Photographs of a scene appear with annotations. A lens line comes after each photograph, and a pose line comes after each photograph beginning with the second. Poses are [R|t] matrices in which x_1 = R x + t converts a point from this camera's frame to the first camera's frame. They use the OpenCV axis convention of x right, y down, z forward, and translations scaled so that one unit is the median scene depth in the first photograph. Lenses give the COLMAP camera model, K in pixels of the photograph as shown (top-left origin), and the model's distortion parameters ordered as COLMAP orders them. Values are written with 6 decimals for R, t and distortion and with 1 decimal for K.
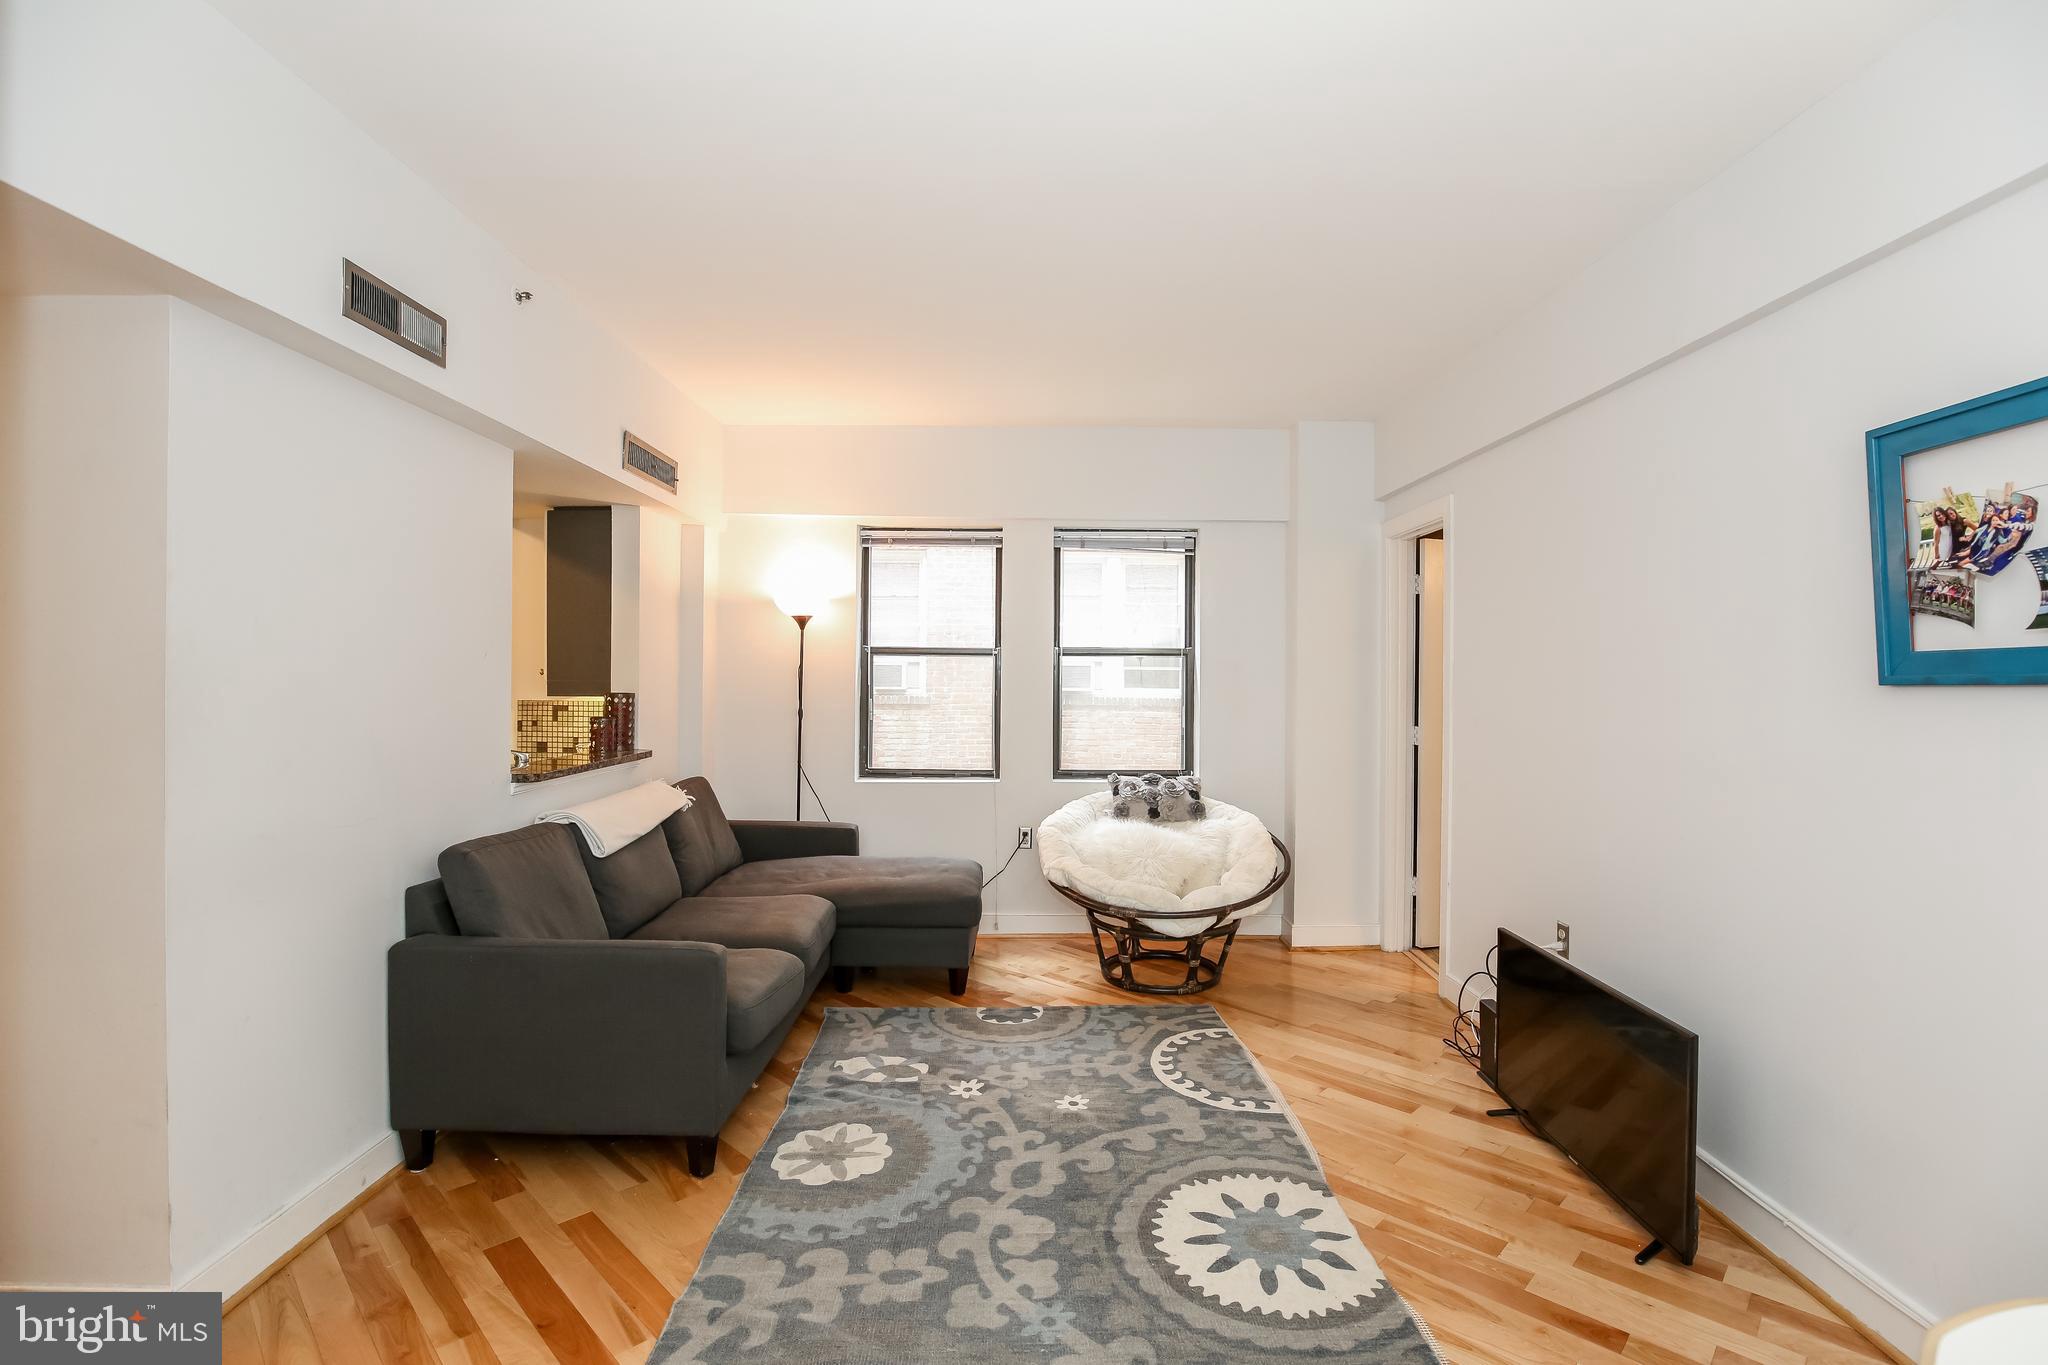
lens RADIAL K [[940.8, 0, 1024.0], [0, 940.8, 682.5], [0, 0, 1]] dist [-0.037440, 0.008233]
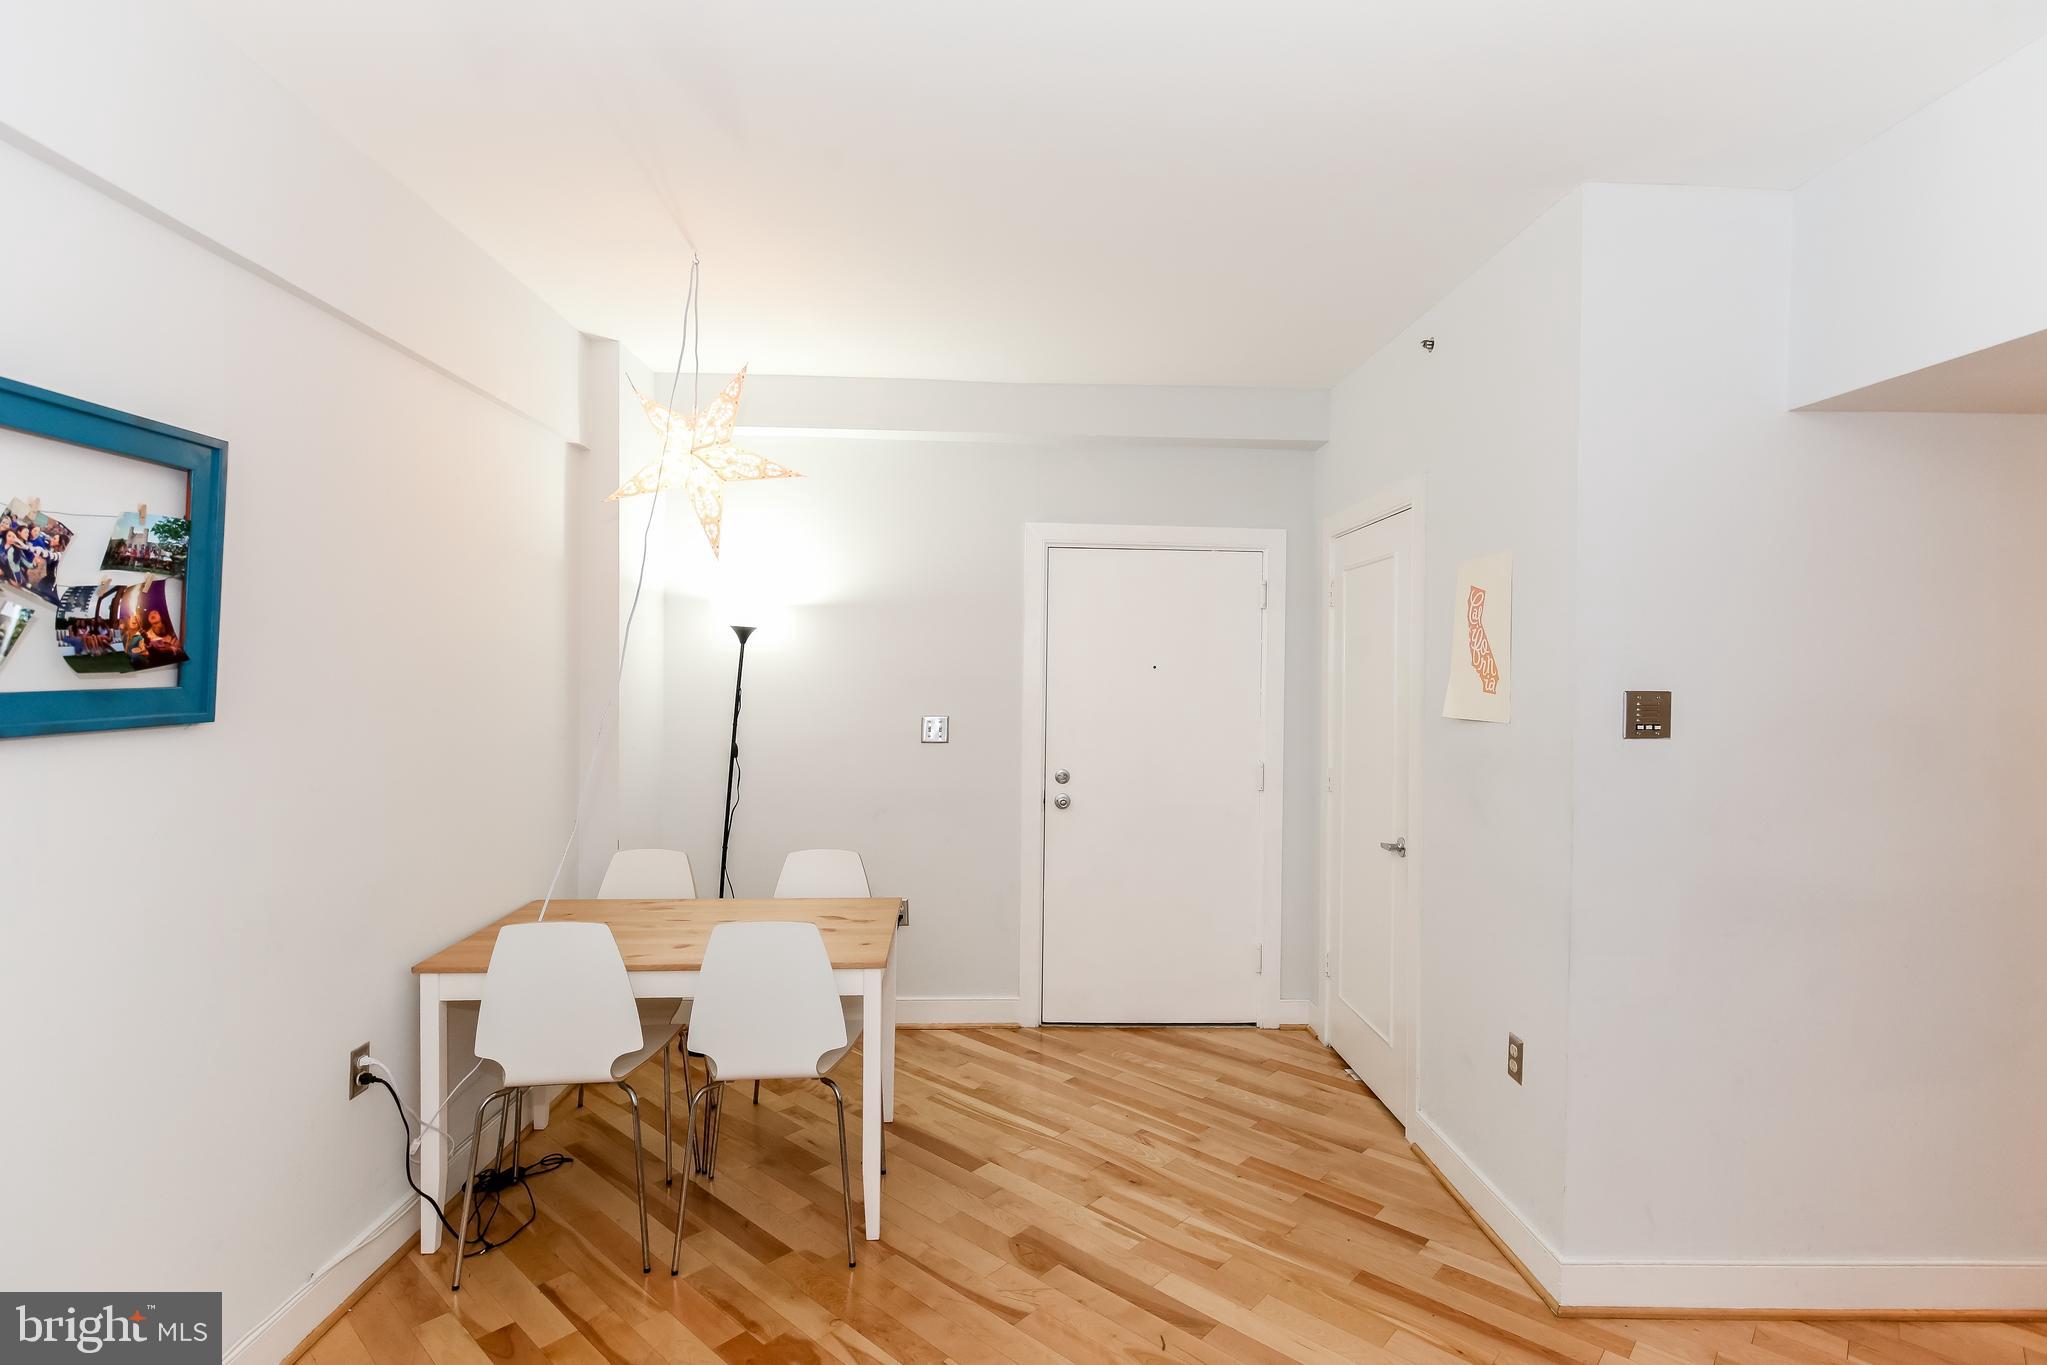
lens RADIAL K [[984.6, 0, 1023.5], [0, 984.6, 682.5], [0, 0, 1]] dist [-0.000769, 0.000969]
pose [[-0.999744, -0.013704, -0.018000, 0.164352], [-0.013970, 0.999793, 0.014774, -0.070010], [0.017794, 0.015022, -0.999729, 1.834407]]
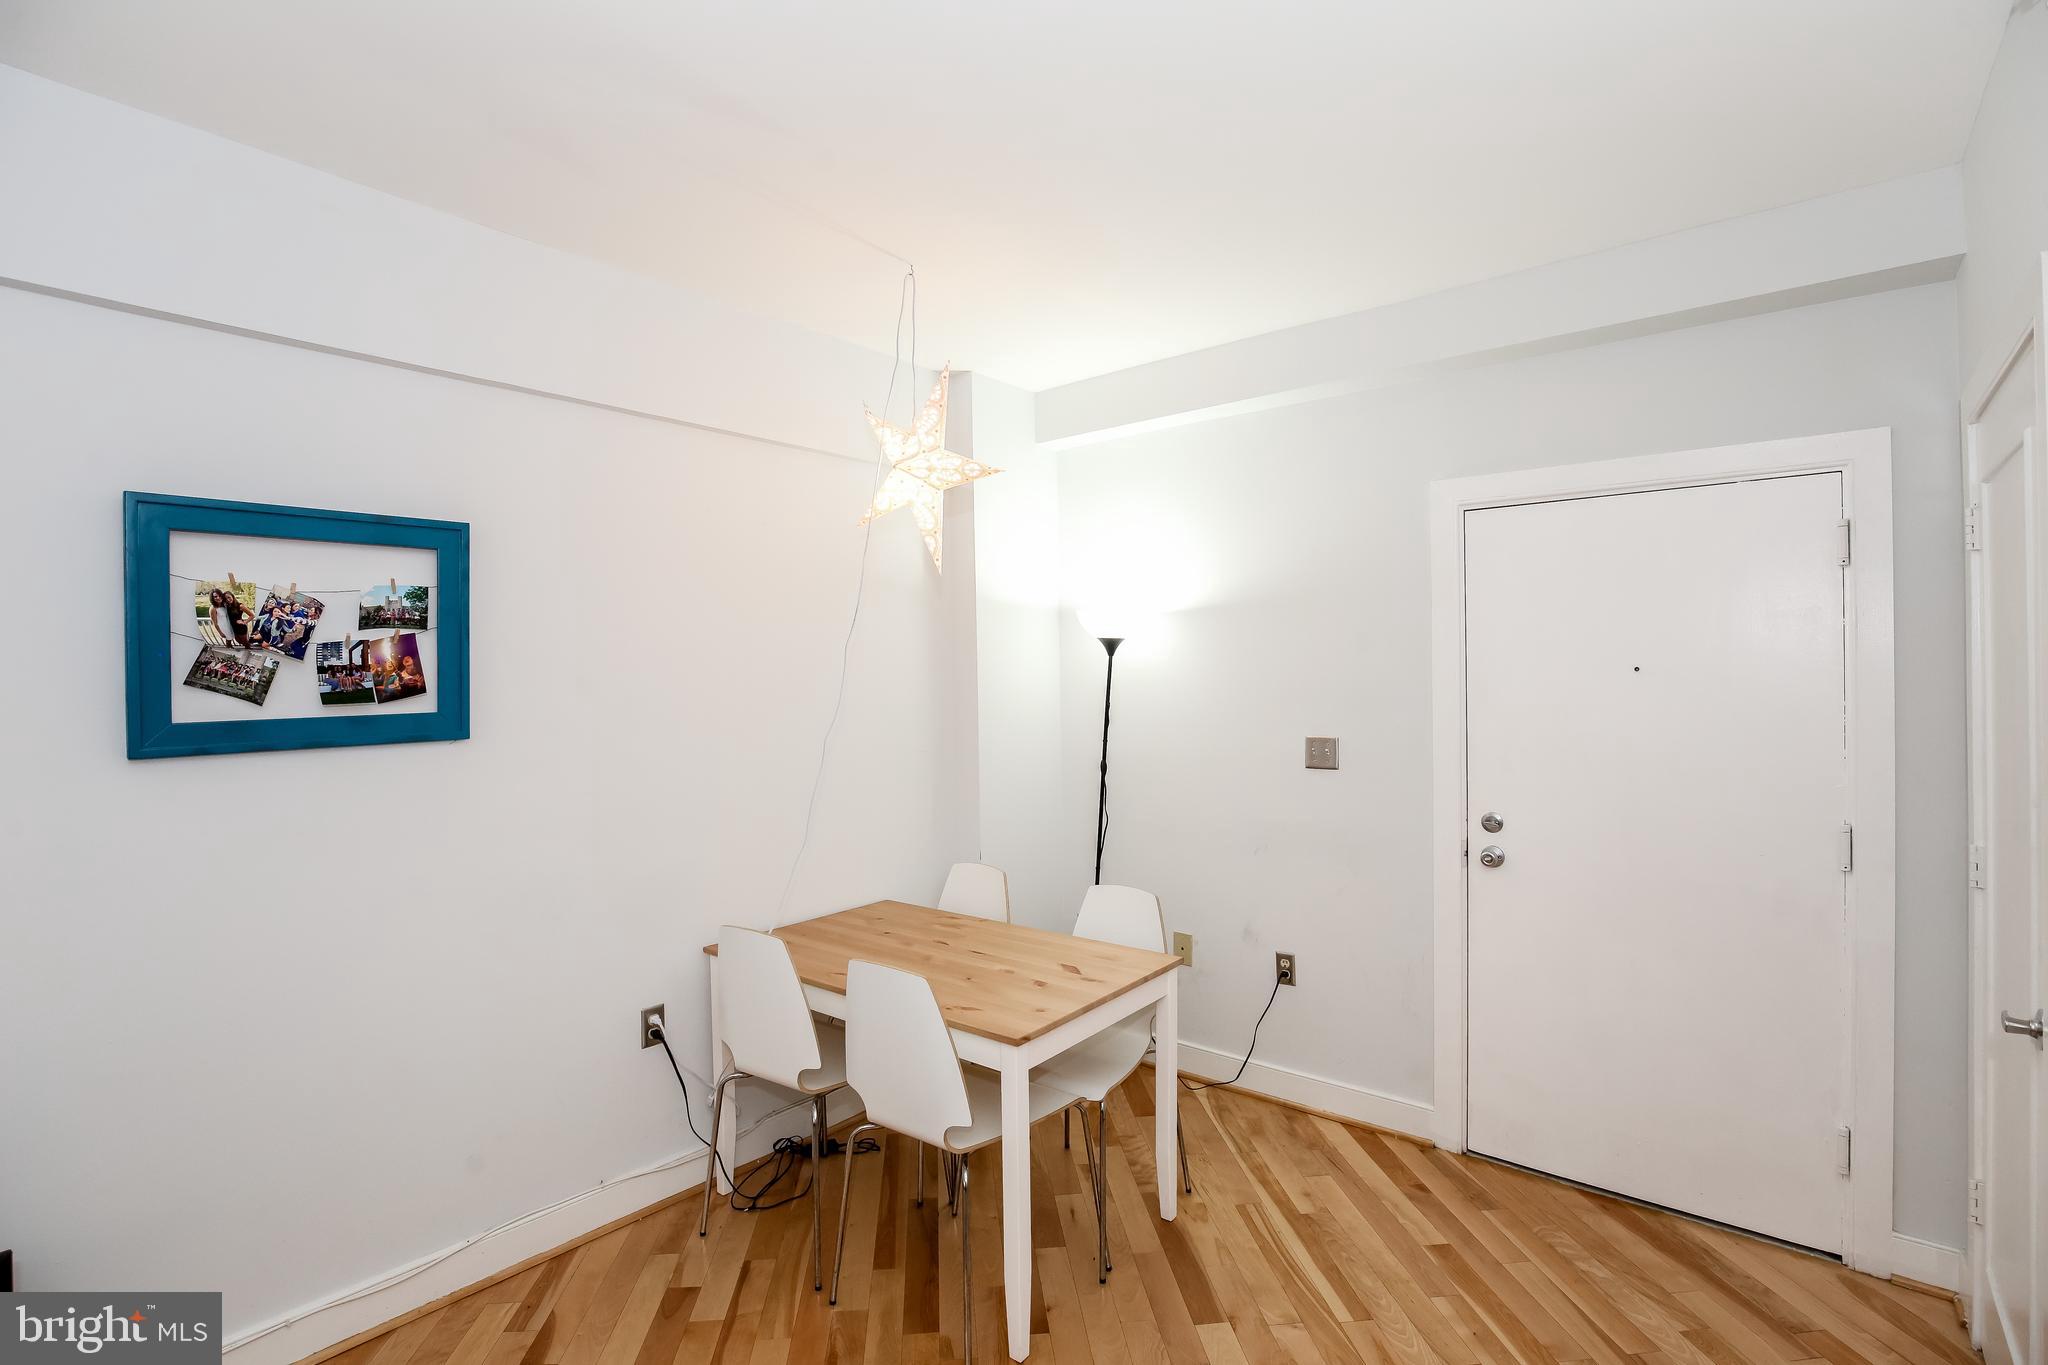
lens RADIAL K [[940.8, 0, 1024.0], [0, 940.8, 682.5], [0, 0, 1]] dist [-0.037440, 0.008233]
pose [[-0.756035, 0.001995, 0.654528, -0.437155], [0.012273, 0.999863, 0.011128, -0.084073], [-0.654416, 0.016446, -0.755956, 1.224739]]
